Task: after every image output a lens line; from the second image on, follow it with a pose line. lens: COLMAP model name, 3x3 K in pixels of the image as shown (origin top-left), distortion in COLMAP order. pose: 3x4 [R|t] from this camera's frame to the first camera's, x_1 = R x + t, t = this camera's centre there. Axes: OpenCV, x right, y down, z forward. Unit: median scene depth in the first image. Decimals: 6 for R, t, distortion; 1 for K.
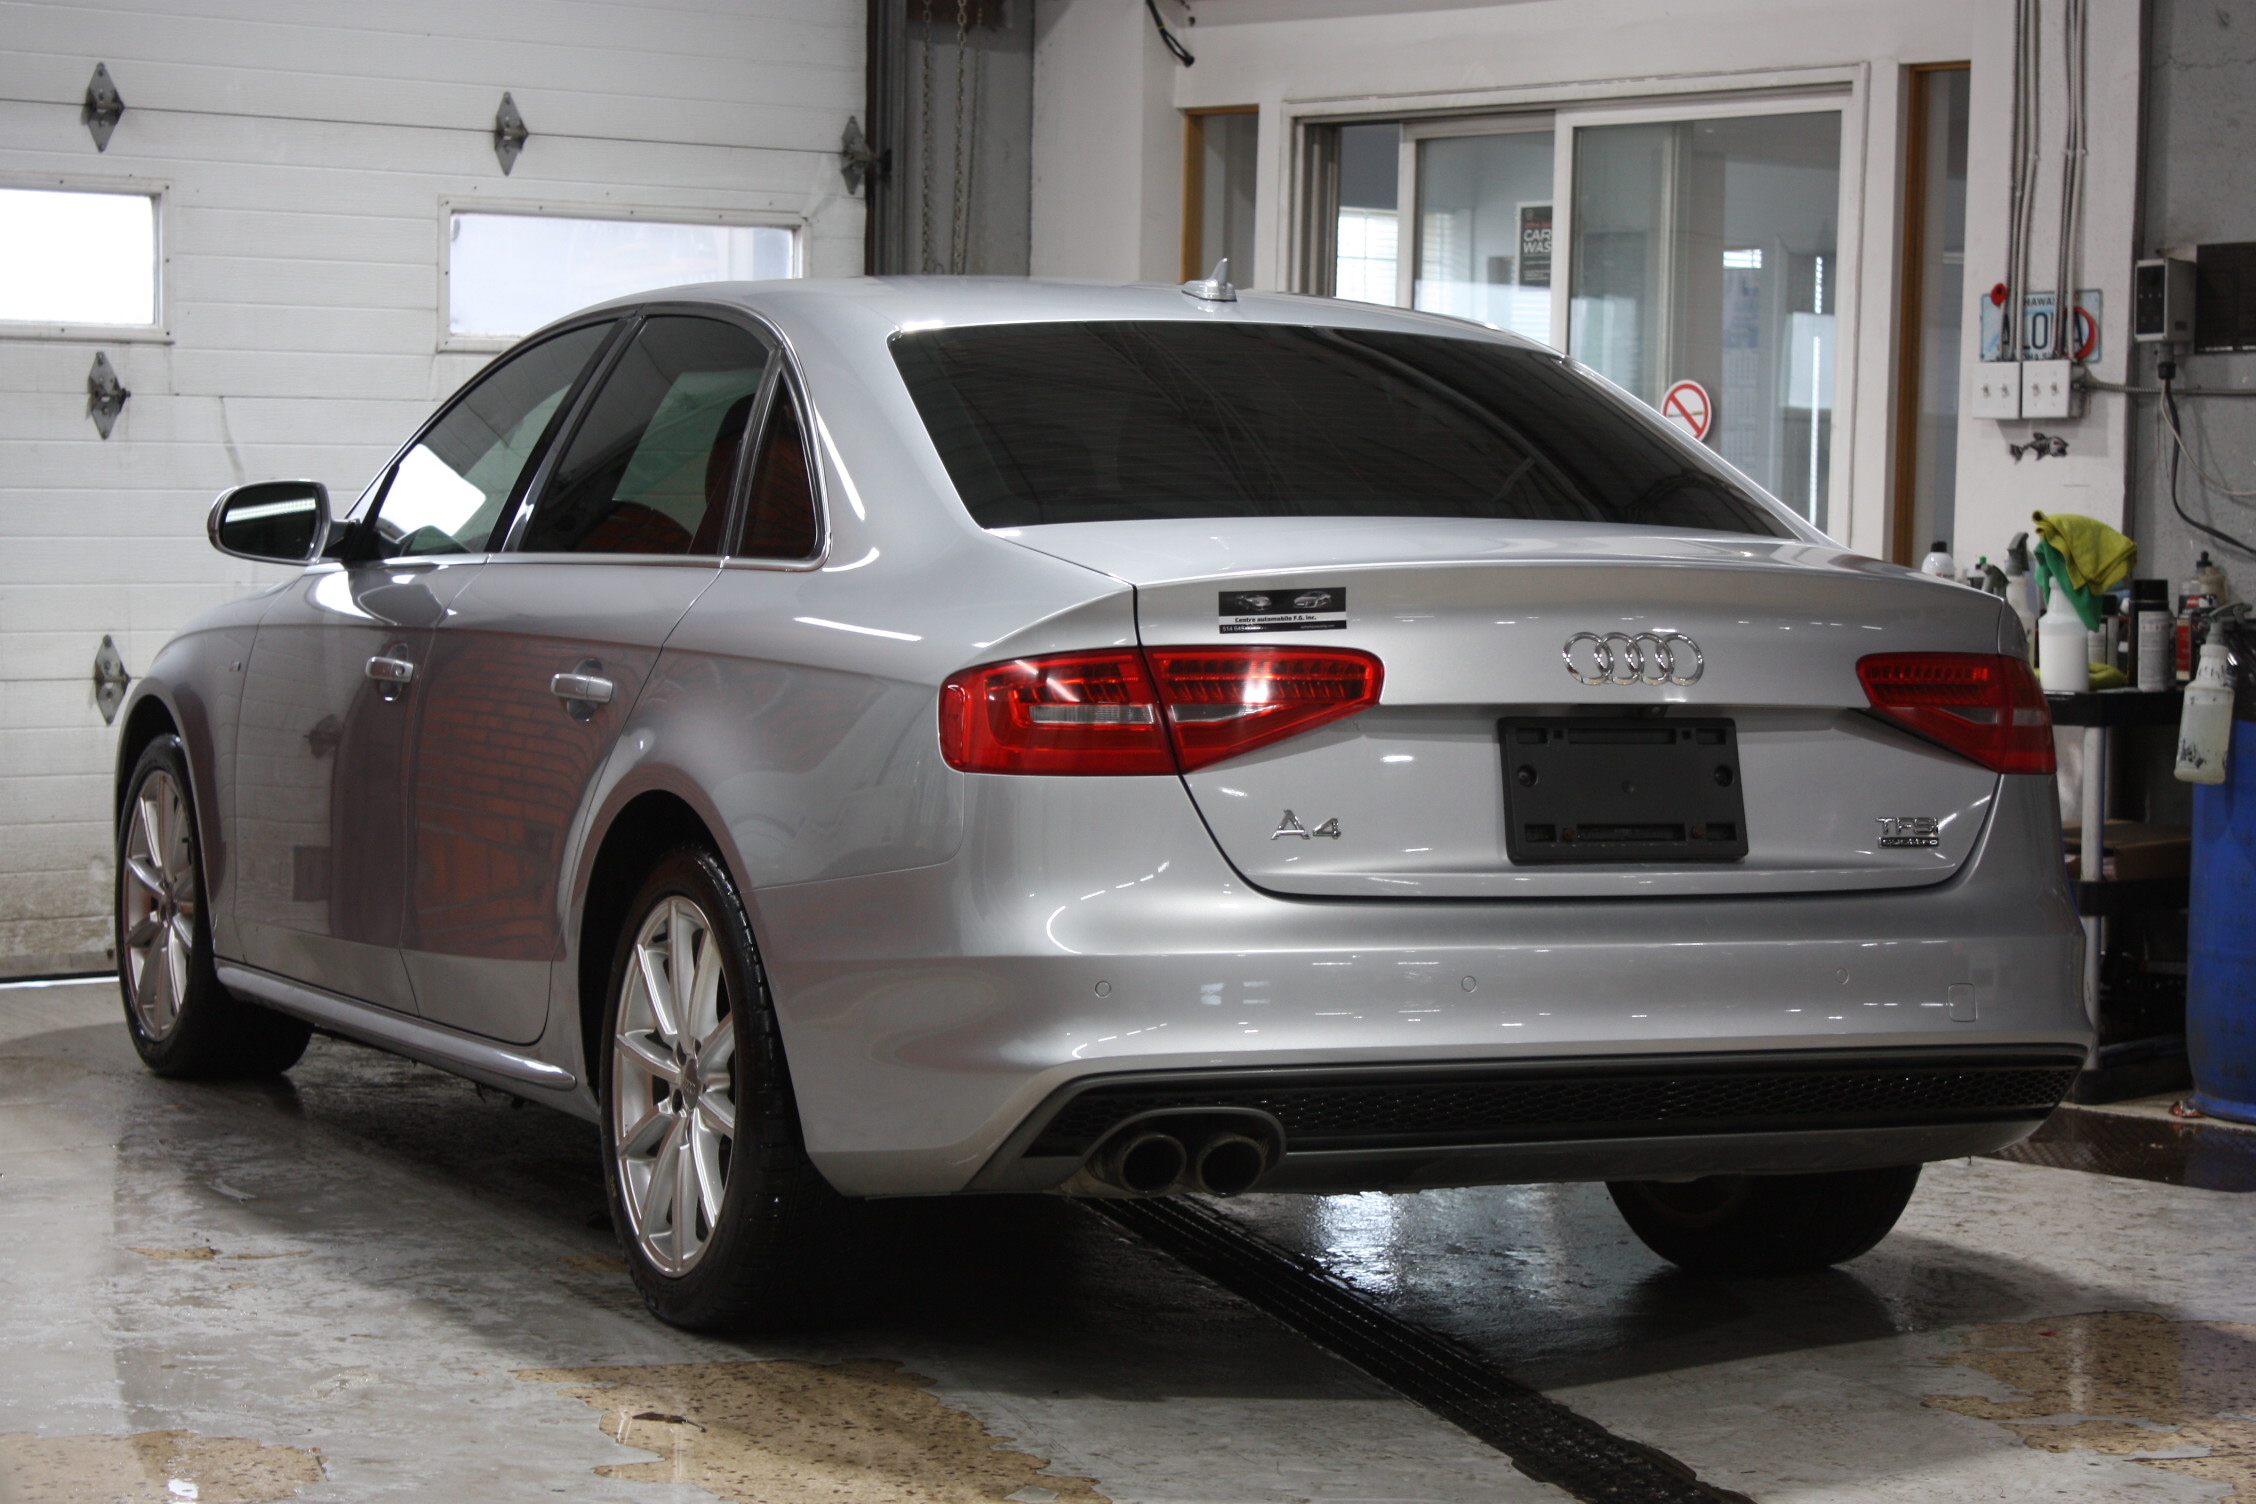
lens RADIAL K [[4978.7, 0, 1128.0], [0, 4978.7, 752.0], [0, 0, 1]] dist [0.120878, -0.001436]
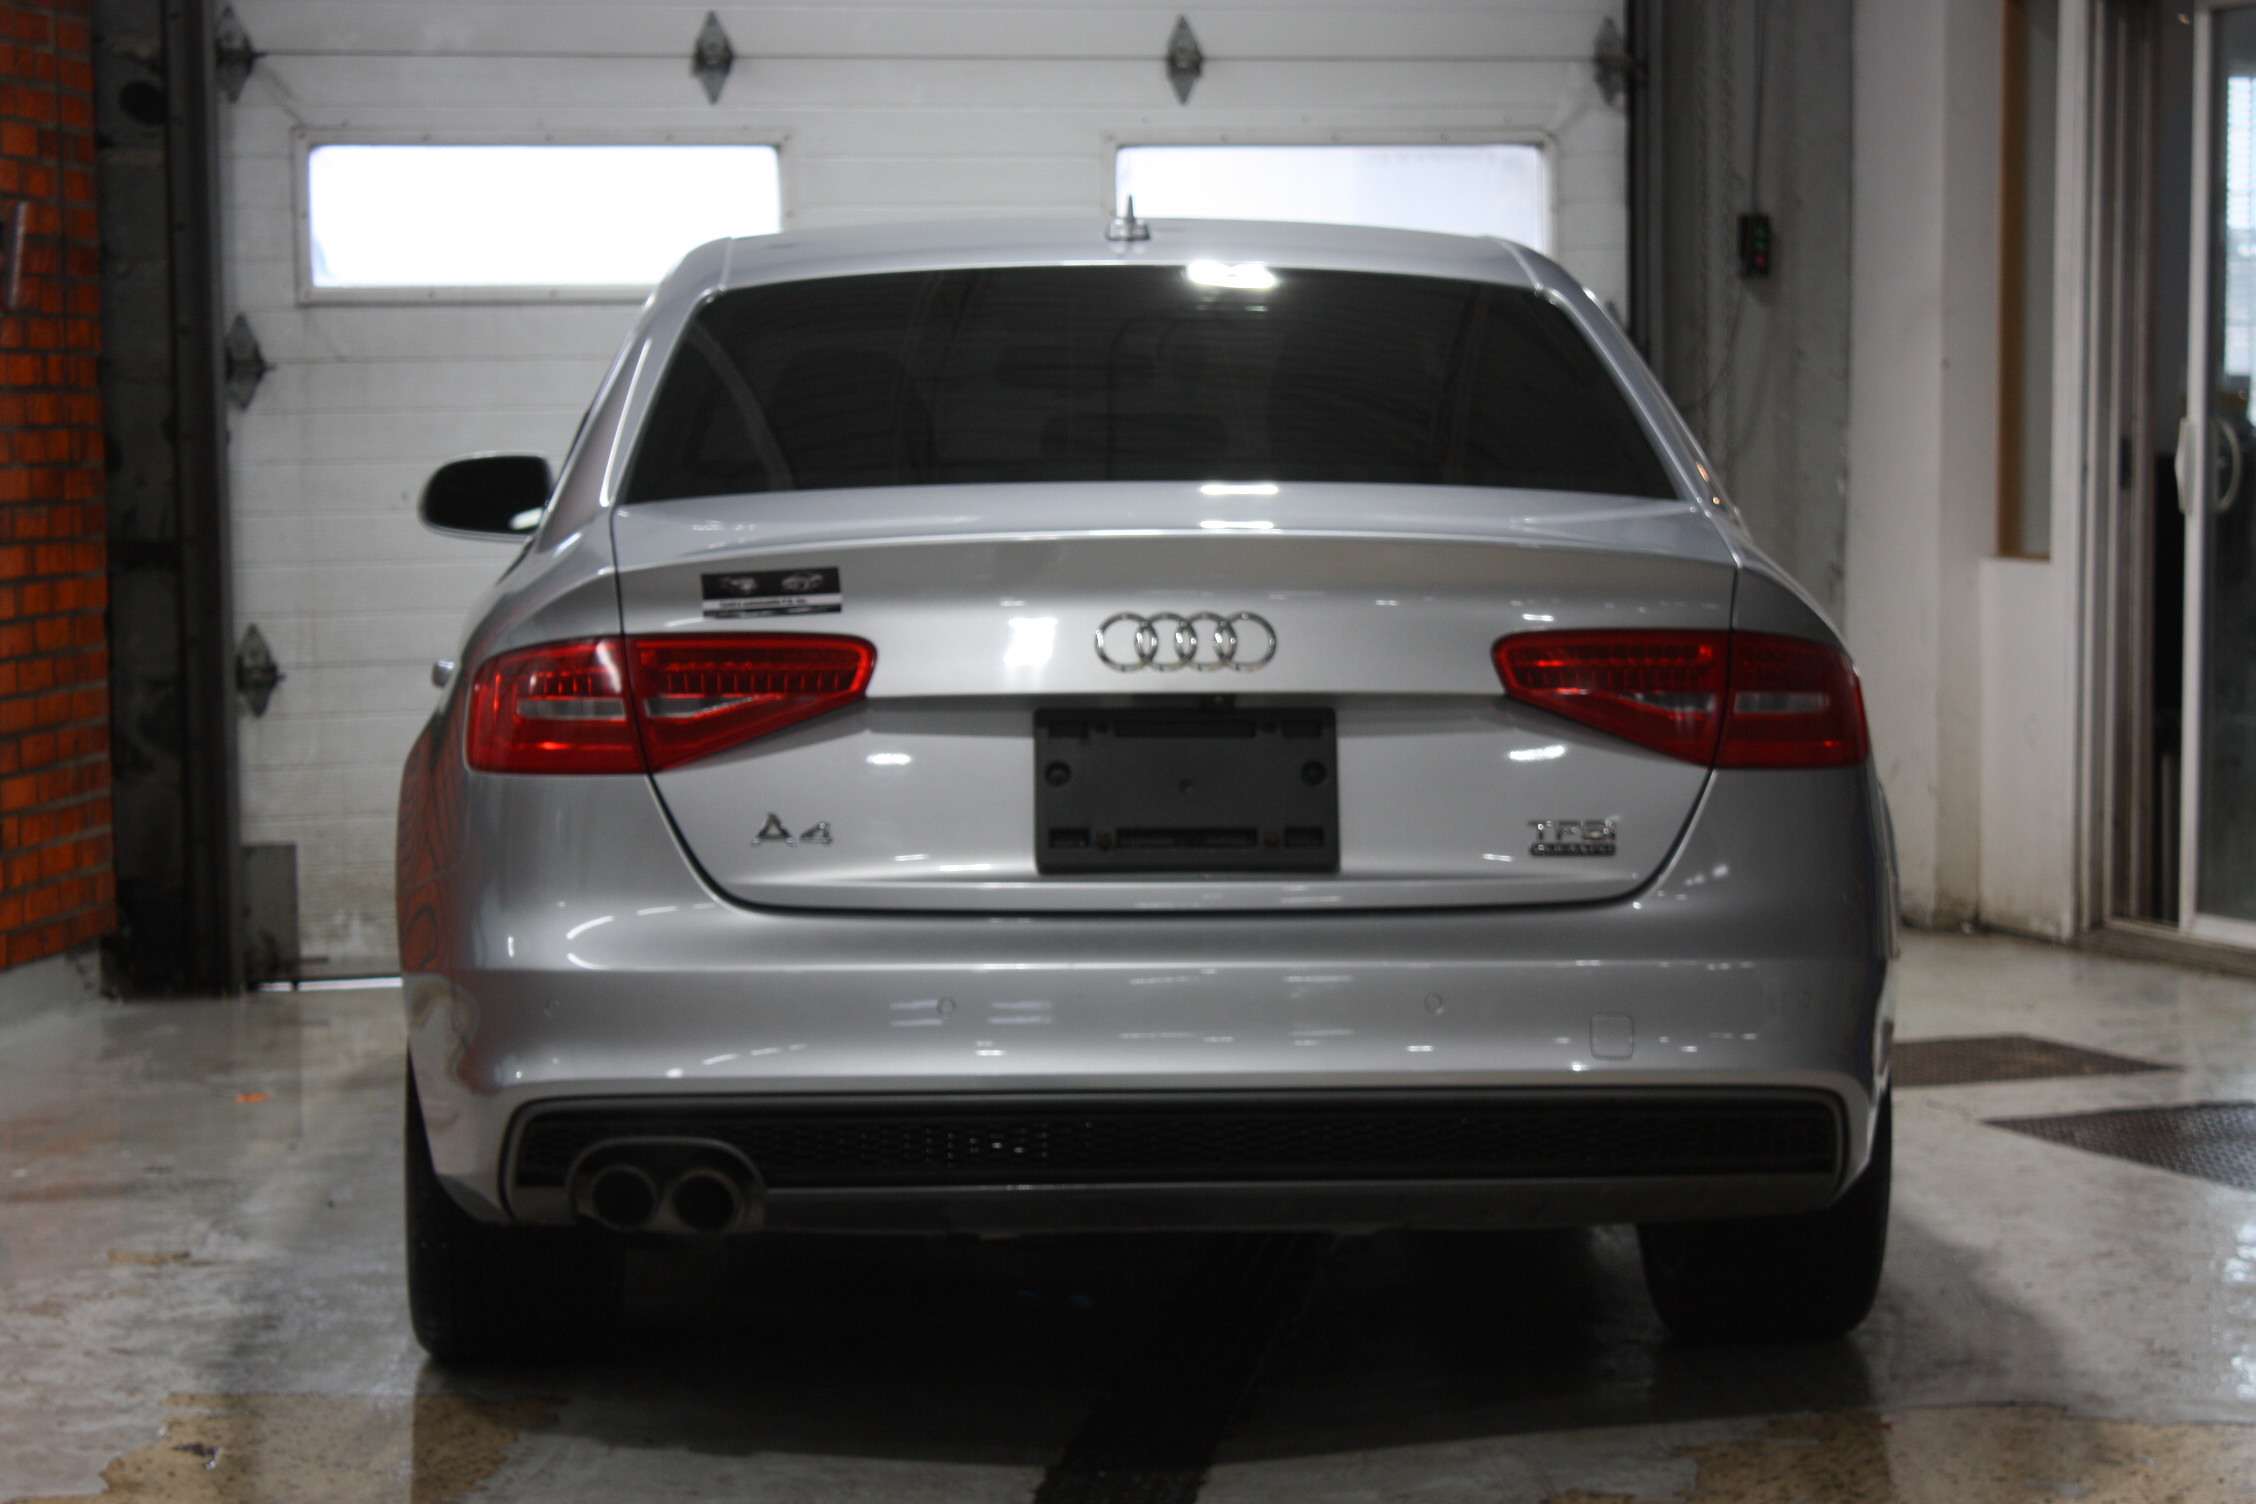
lens RADIAL K [[5499.4, 0, 1128.0], [0, 5499.4, 752.0], [0, 0, 1]] dist [0.075633, 0.161072]
pose [[0.926357, -0.000411, -0.376645, 0.447897], [0.003913, 0.999956, 0.008531, -0.007395], [0.376625, -0.009377, 0.926318, 0.087548]]
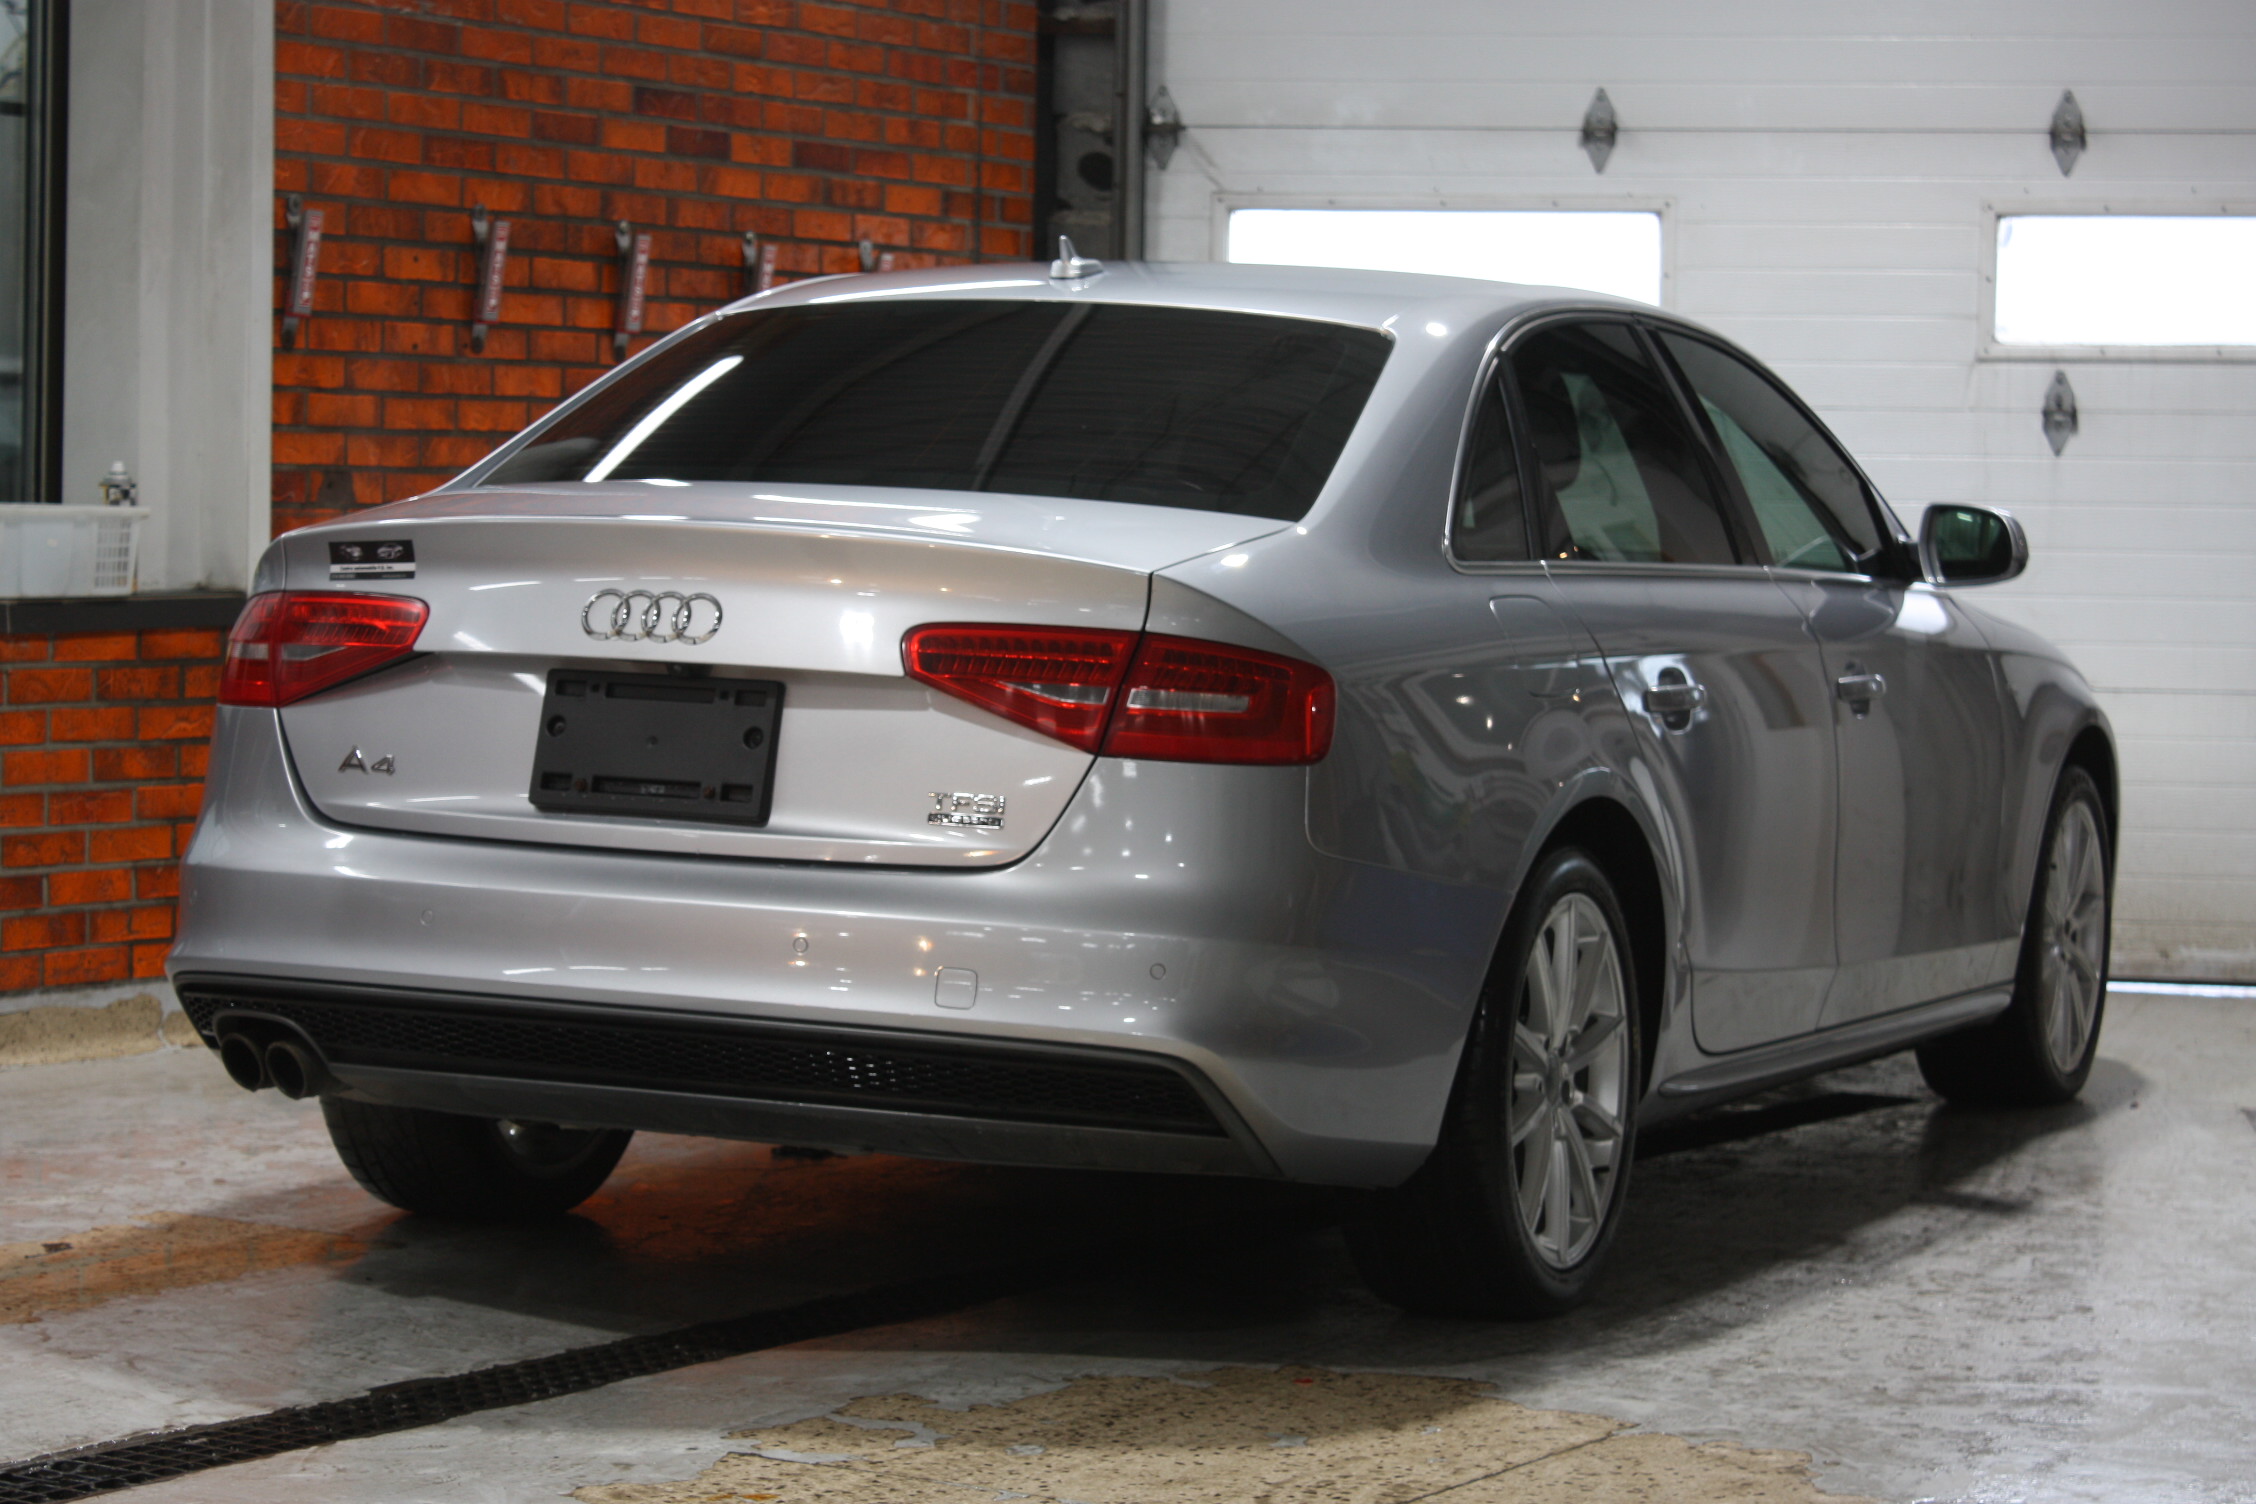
lens RADIAL K [[5217.7, 0, 1128.0], [0, 5217.7, 752.0], [0, 0, 1]] dist [0.104170, -0.171912]
pose [[0.651492, 0.041338, -0.757528, 0.944439], [-0.054277, 0.998495, 0.007808, -0.004616], [0.756711, 0.036029, 0.652756, 0.370645]]
